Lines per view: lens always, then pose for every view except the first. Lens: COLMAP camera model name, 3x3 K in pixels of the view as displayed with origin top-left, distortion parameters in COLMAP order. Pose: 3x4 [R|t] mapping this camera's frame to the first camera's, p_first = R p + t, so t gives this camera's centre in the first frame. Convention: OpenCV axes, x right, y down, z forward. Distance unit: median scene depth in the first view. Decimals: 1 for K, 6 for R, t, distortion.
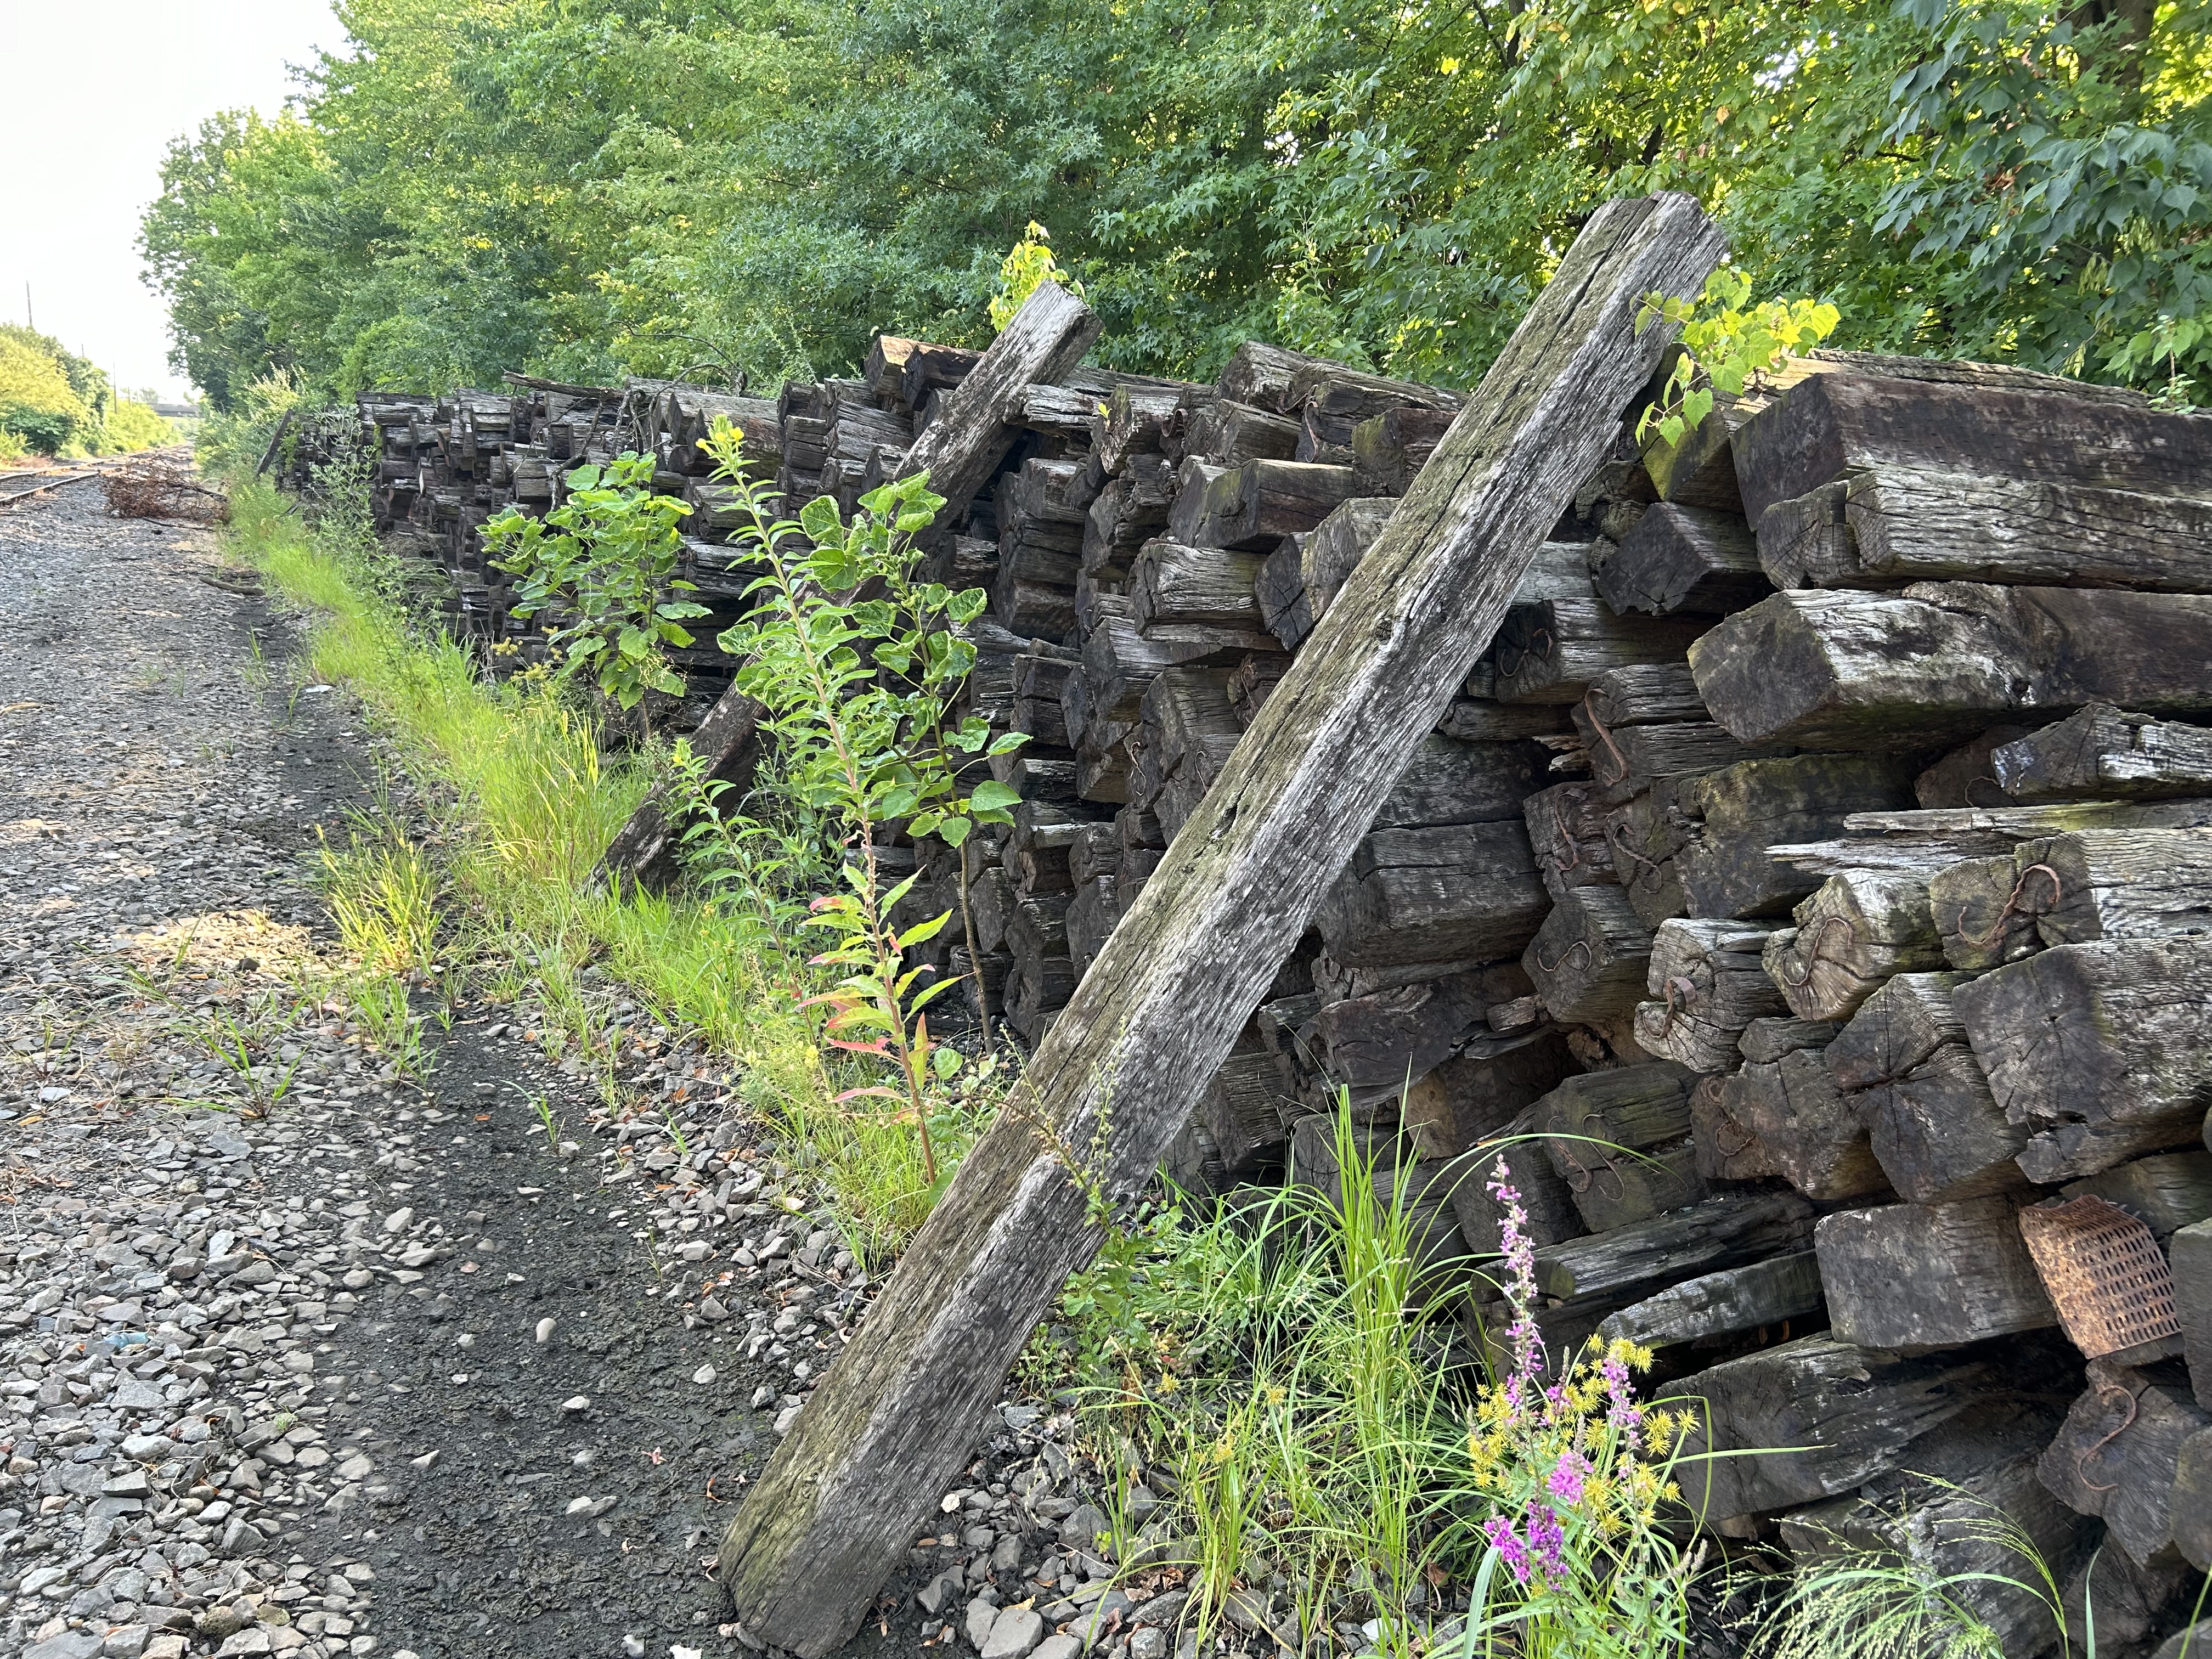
lens RADIAL K [[1858.5, 0, 1106.0], [0, 1858.5, 829.5], [0, 0, 1]] dist [0.043449, 0.000628]
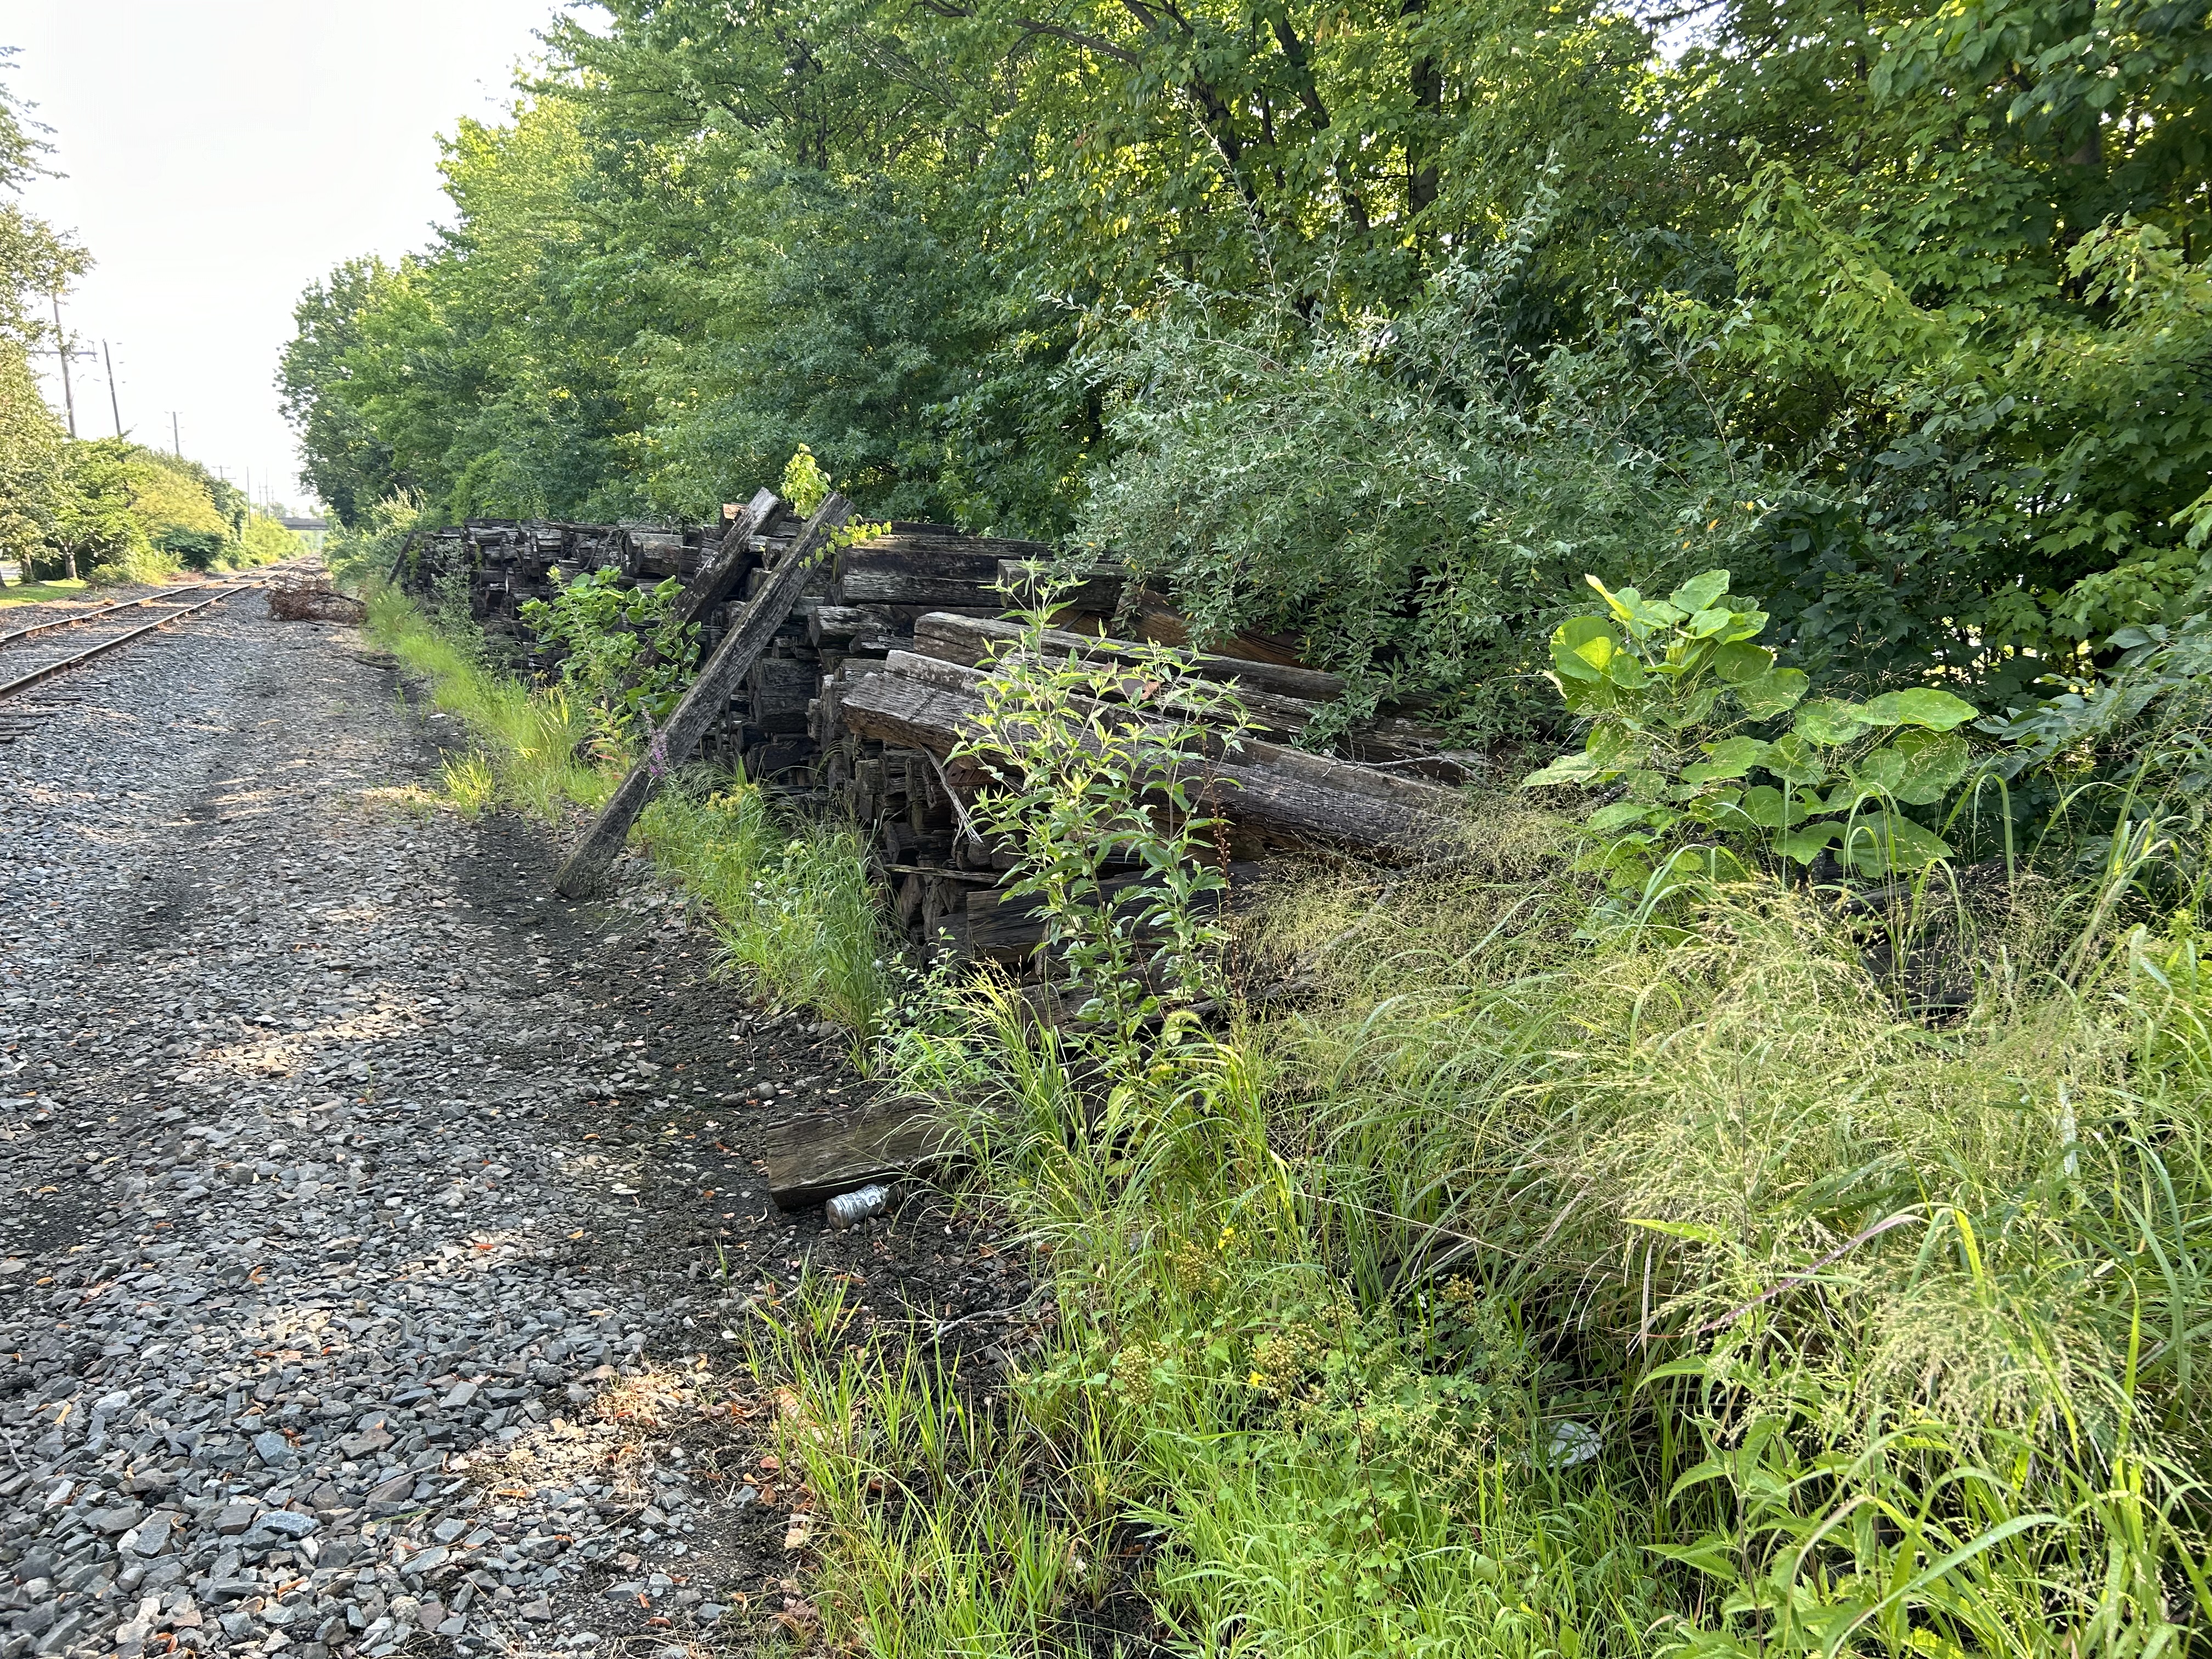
lens RADIAL K [[1858.5, 0, 1106.0], [0, 1858.5, 829.5], [0, 0, 1]] dist [0.043449, 0.000628]
pose [[0.998378, -0.021647, -0.052666, 0.044823], [0.019360, 0.998863, -0.043571, 0.019888], [0.053549, 0.042481, 0.997661, -0.108218]]
